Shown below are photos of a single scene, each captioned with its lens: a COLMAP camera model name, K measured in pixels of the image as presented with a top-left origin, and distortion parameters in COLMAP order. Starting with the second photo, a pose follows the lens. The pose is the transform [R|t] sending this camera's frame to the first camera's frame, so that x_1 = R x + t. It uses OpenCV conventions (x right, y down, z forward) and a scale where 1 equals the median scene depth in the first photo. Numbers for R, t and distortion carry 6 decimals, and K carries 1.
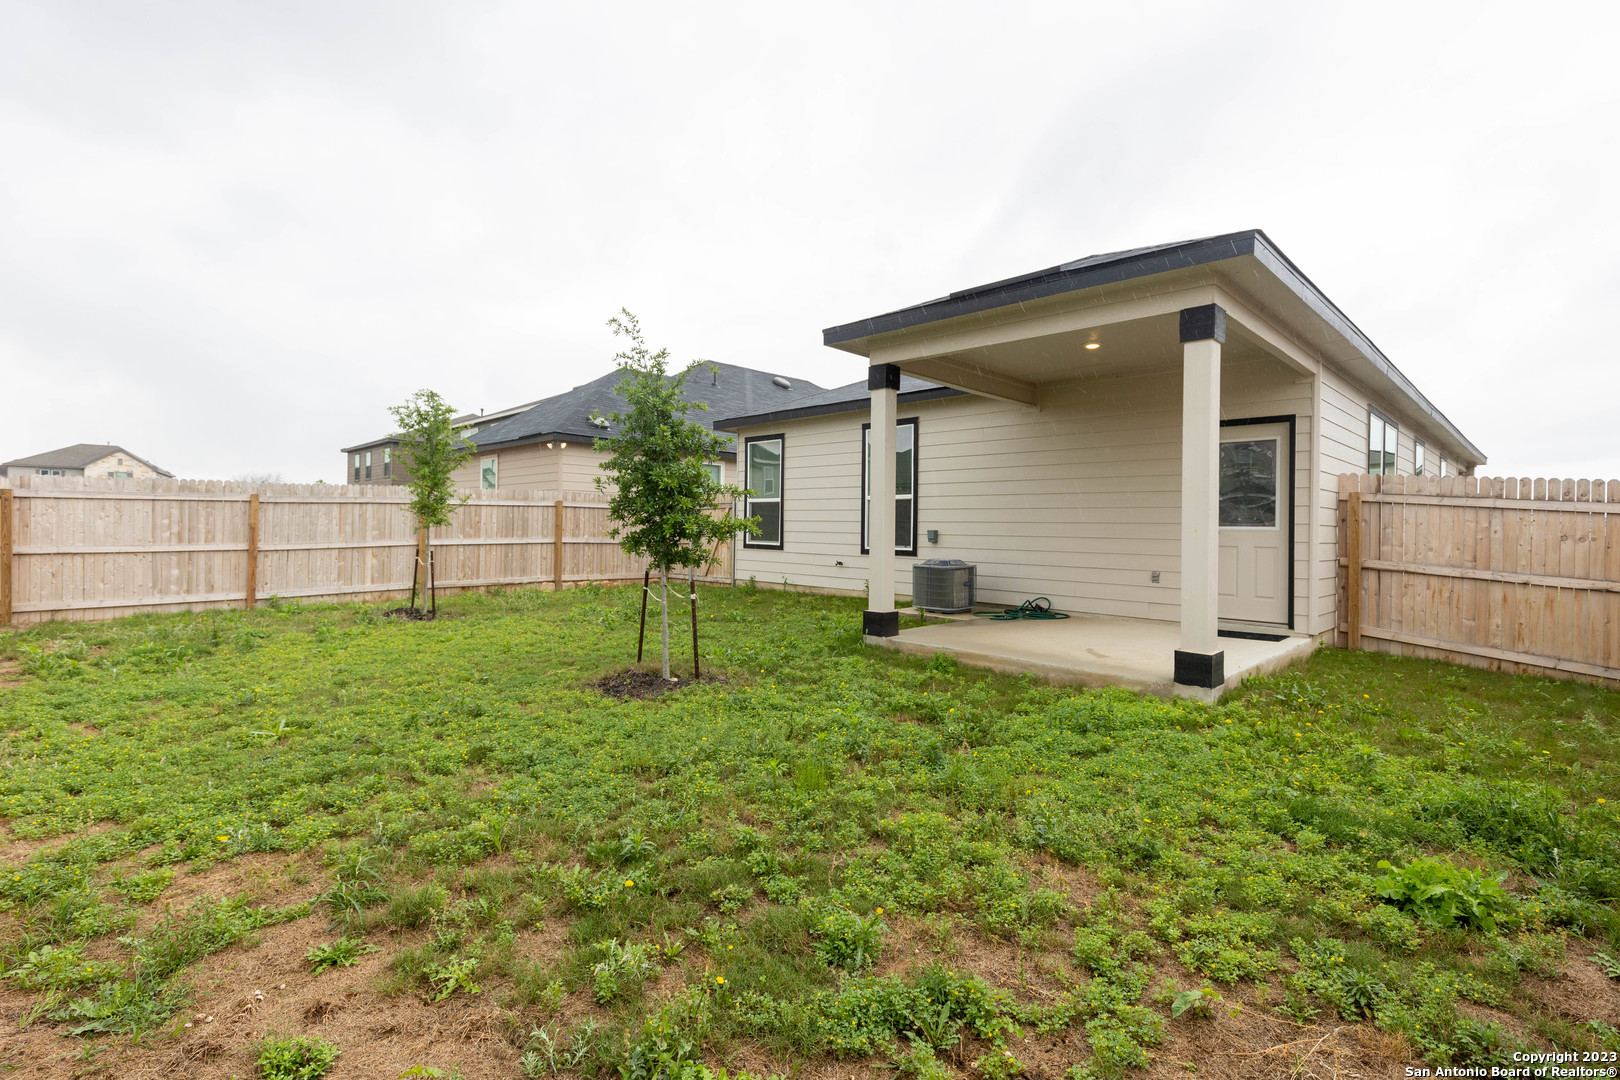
lens RADIAL K [[732.6, 0, 801.6], [0, 732.6, 530.0], [0, 0, 1]] dist [0.012939, -0.001265]
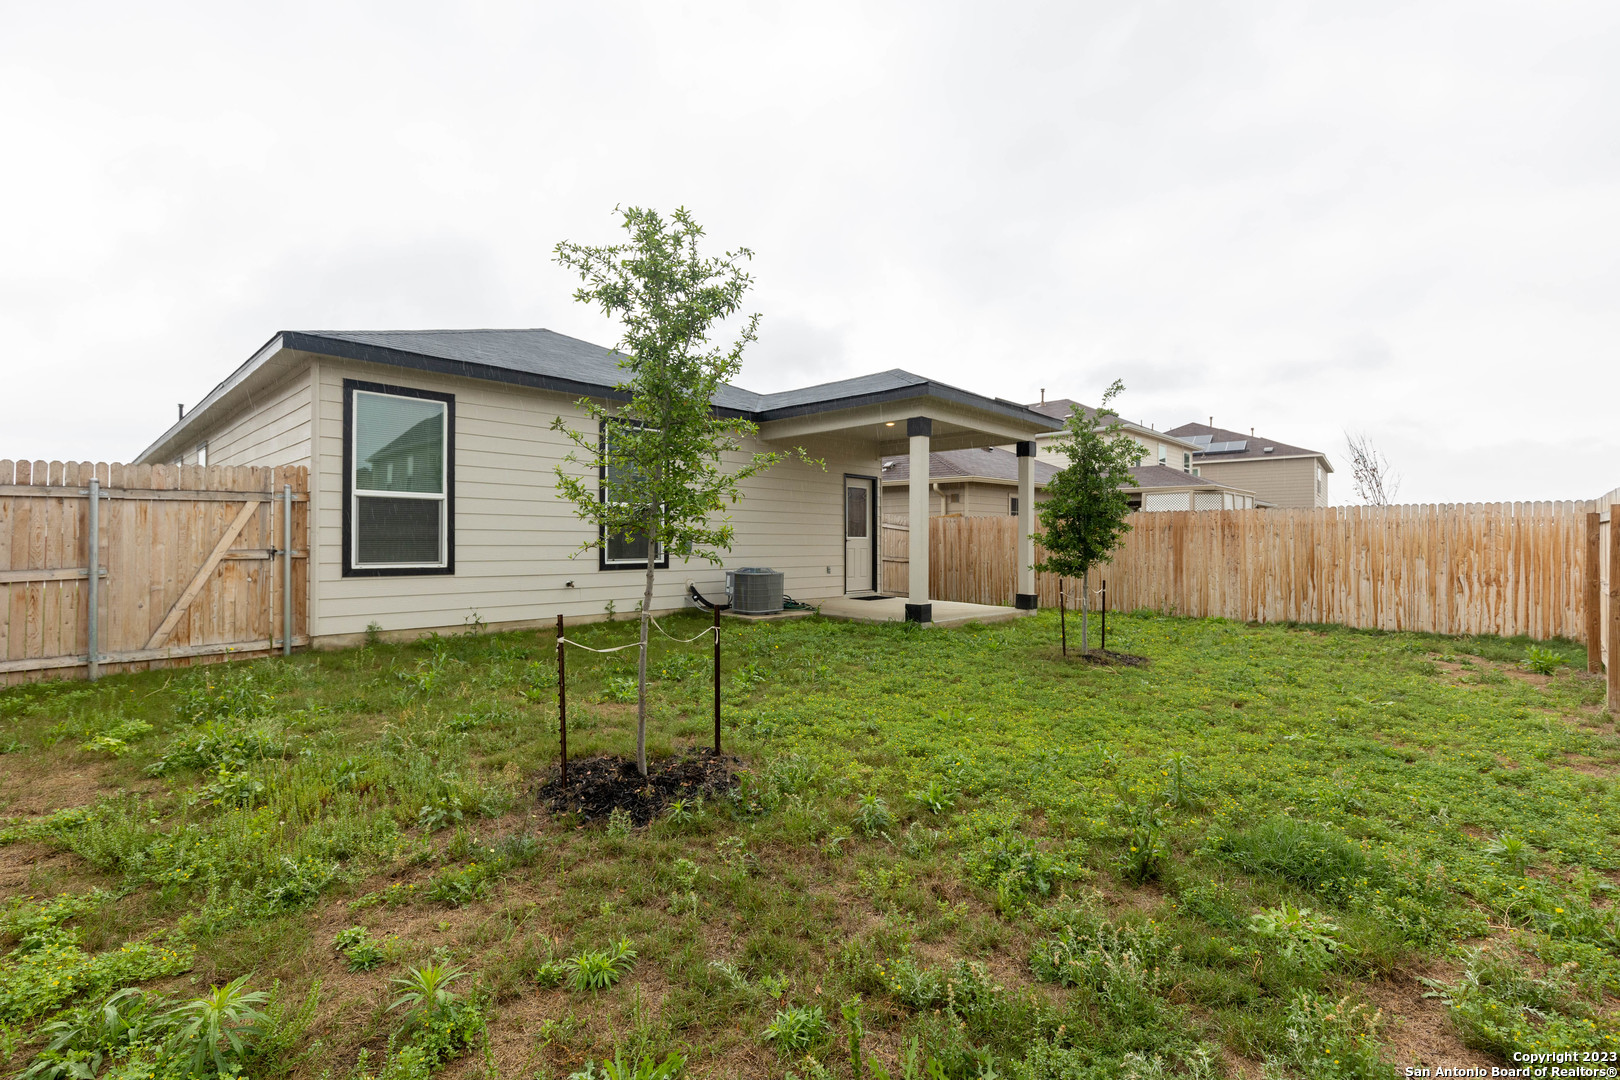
lens RADIAL K [[732.6, 0, 801.2], [0, 732.6, 540.1], [0, 0, 1]] dist [0.012939, -0.001265]
pose [[-0.037948, -0.011845, 0.999210, -1.287440], [0.002516, 0.999925, 0.011949, -0.017802], [-0.999277, 0.002968, -0.037915, 1.334645]]
